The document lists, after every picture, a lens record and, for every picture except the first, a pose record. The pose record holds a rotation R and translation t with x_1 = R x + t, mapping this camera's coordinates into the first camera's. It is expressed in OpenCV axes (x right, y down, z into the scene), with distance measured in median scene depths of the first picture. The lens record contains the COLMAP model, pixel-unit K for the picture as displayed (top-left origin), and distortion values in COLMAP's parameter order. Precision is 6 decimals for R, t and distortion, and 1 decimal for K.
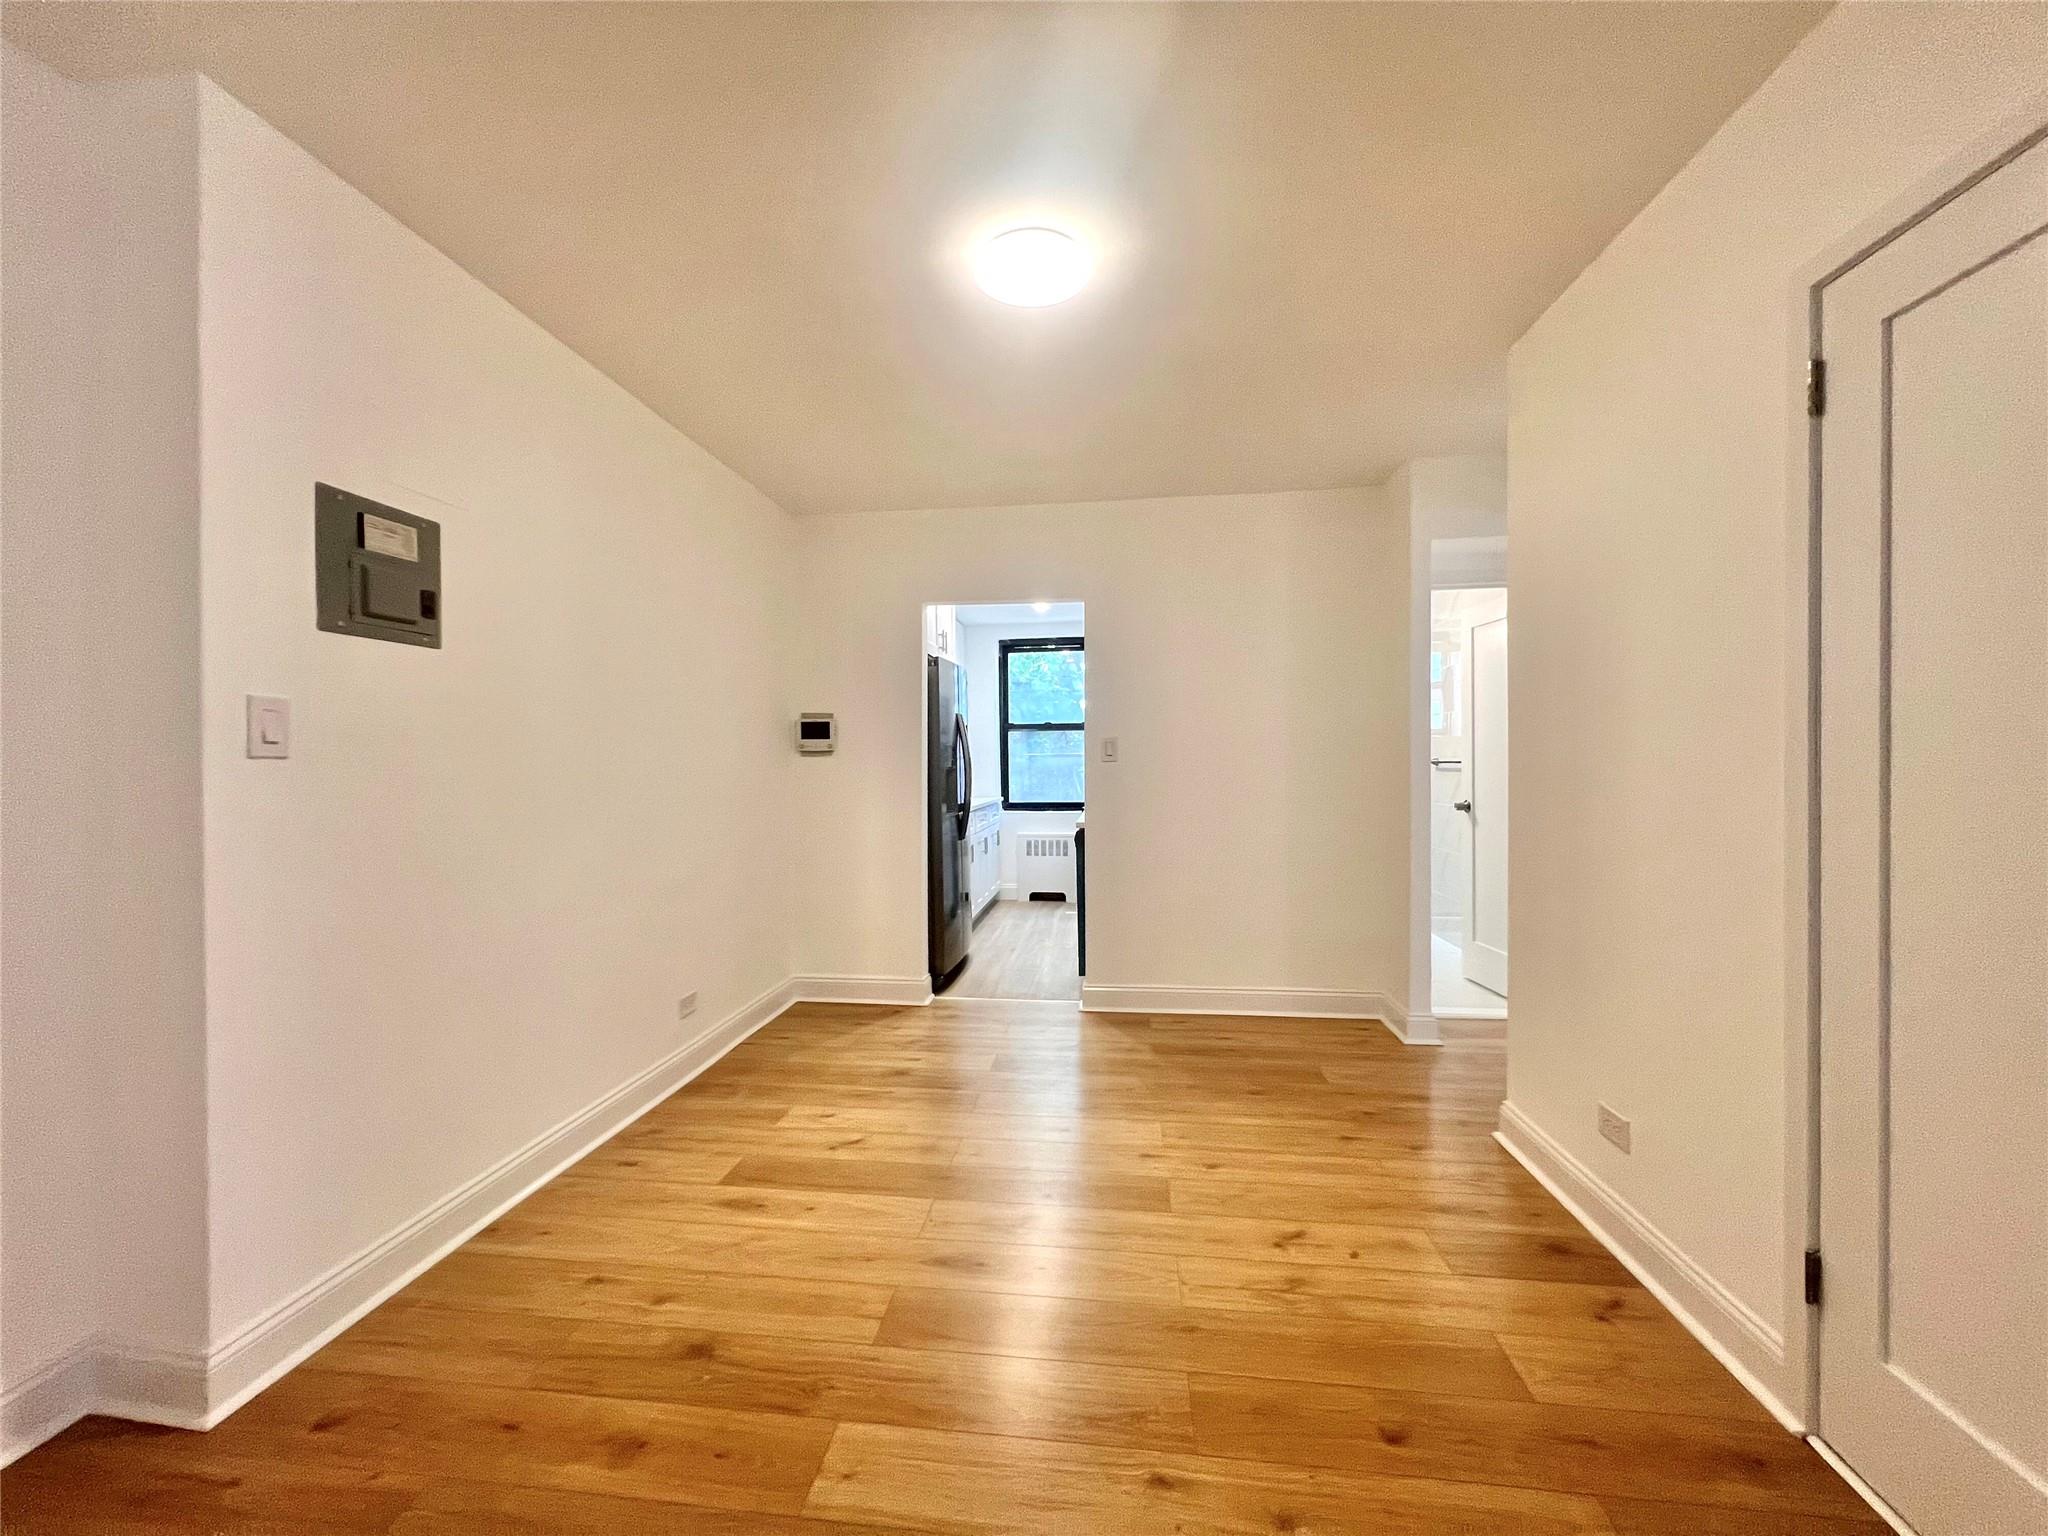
lens RADIAL K [[810.2, 0, 1022.6], [0, 810.2, 770.6], [0, 0, 1]] dist [-0.001798, -0.000320]
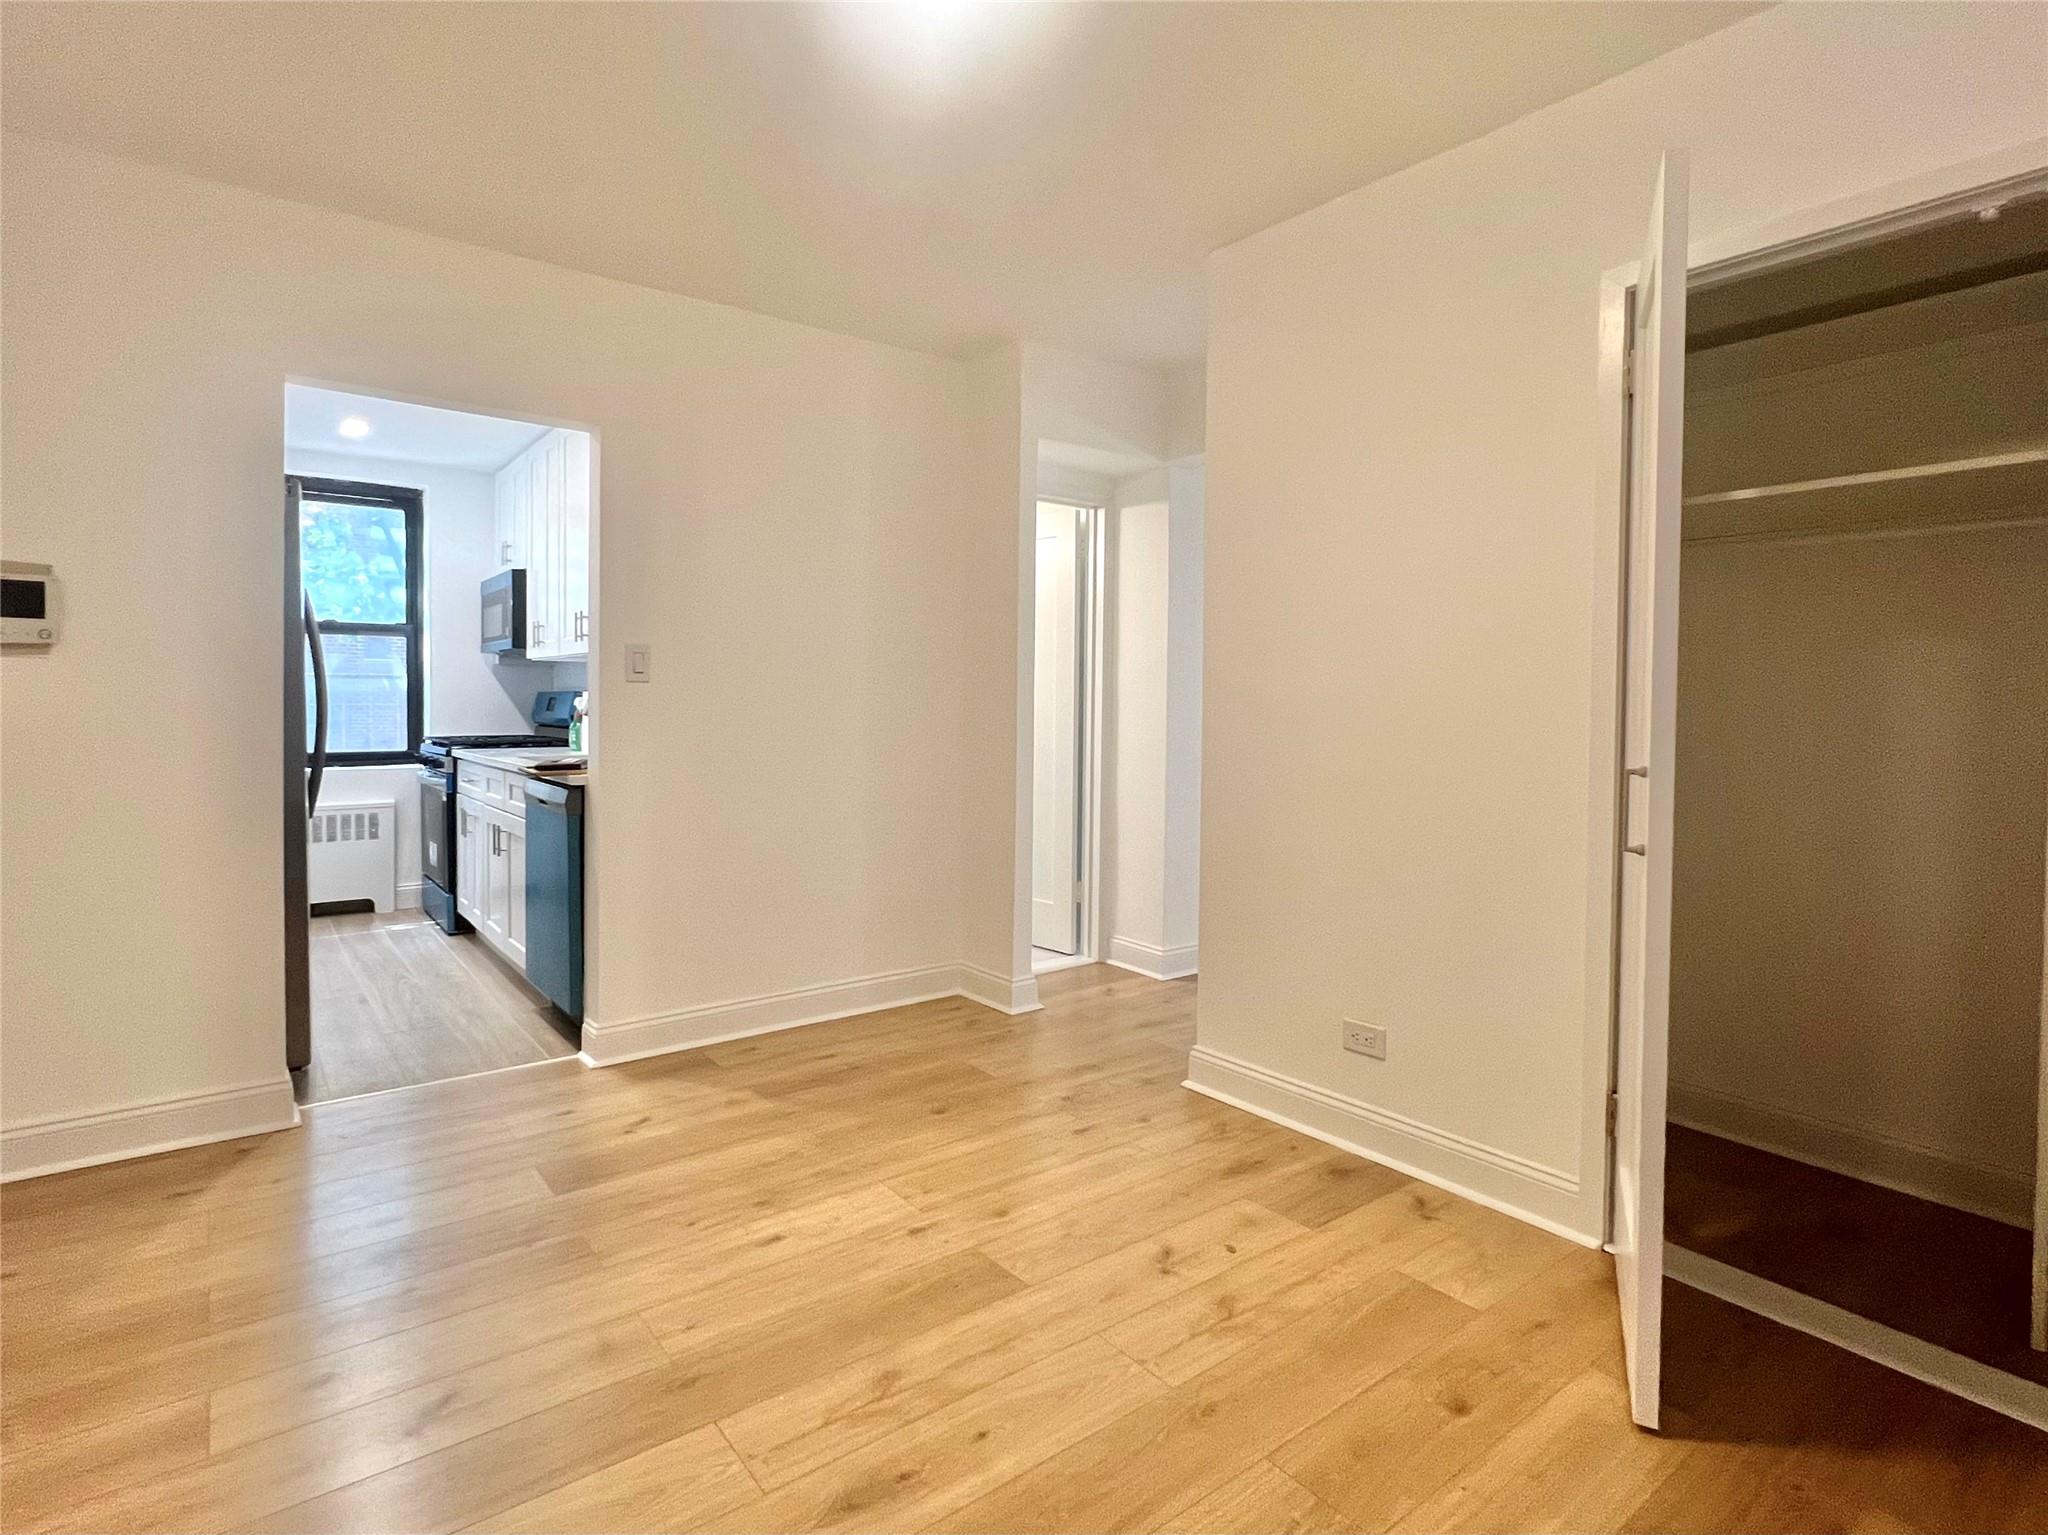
lens RADIAL K [[1032.8, 0, 996.0], [0, 1032.8, 724.0], [0, 0, 1]] dist [0.000038, -0.000758]
pose [[0.720507, -0.001903, 0.693445, -0.302608], [-0.006710, 0.999930, 0.009716, 0.015143], [-0.693416, -0.011654, 0.720444, 0.216176]]
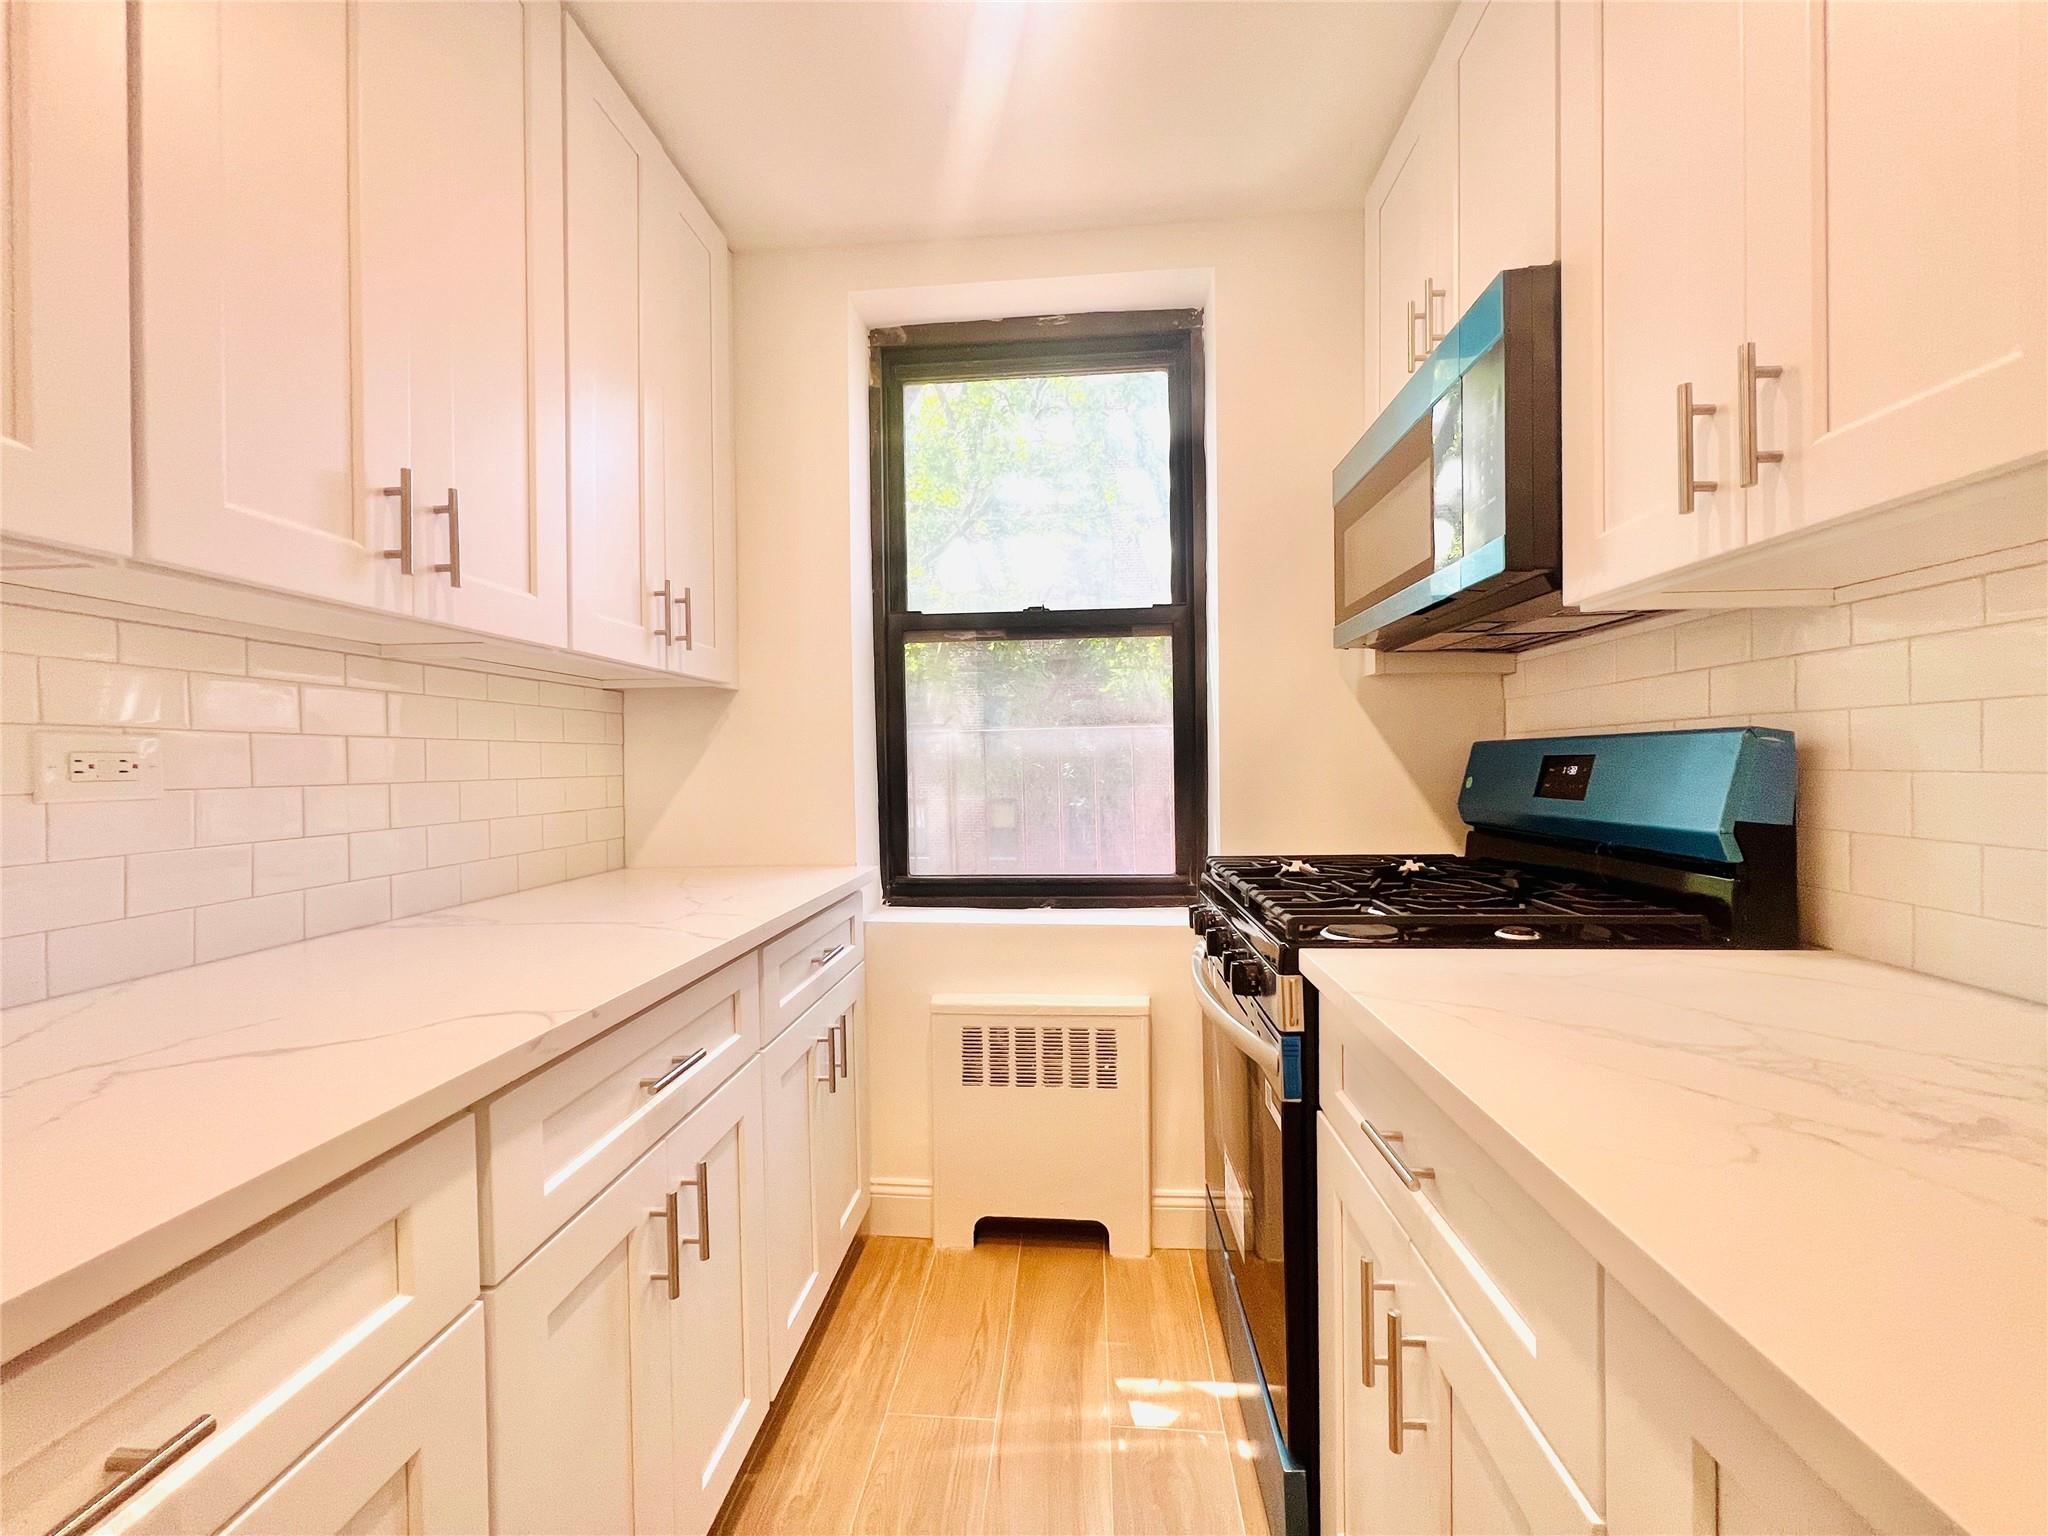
lens RADIAL K [[810.2, 0, 1019.2], [0, 810.2, 771.1], [0, 0, 1]] dist [-0.001798, -0.000320]
pose [[0.999423, -0.006232, 0.033382, 0.030727], [0.006101, 0.999973, 0.004022, -0.001669], [-0.033406, -0.003816, 0.999435, 1.471298]]
